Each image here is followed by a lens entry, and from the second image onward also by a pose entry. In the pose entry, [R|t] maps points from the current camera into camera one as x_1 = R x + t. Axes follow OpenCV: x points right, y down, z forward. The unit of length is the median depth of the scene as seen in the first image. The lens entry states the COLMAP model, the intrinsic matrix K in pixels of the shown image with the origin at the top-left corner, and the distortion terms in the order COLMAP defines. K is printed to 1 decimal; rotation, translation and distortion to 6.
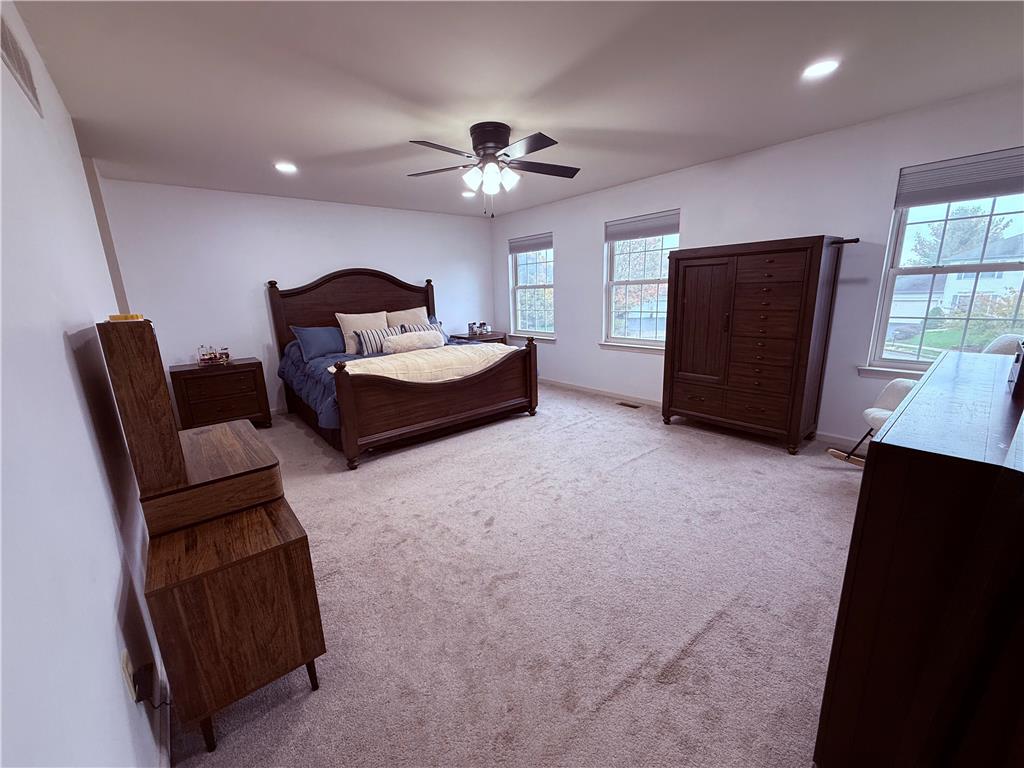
lens RADIAL K [[411.6, 0, 511.4], [0, 411.6, 382.7], [0, 0, 1]] dist [0.002607, 0.000466]
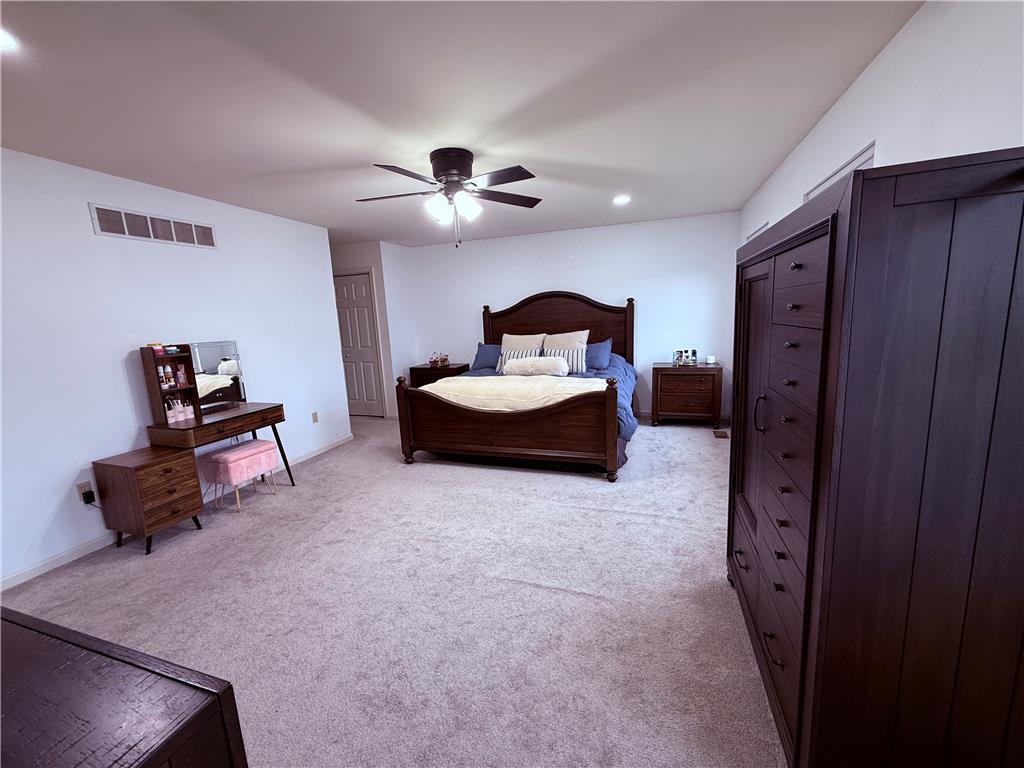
lens RADIAL K [[411.6, 0, 510.2], [0, 411.6, 381.2], [0, 0, 1]] dist [0.002607, 0.000466]
pose [[0.512130, 0.146618, -0.846301, 0.621669], [-0.163553, 0.983941, 0.071492, -0.136053], [0.843192, 0.101802, 0.527885, 0.470500]]
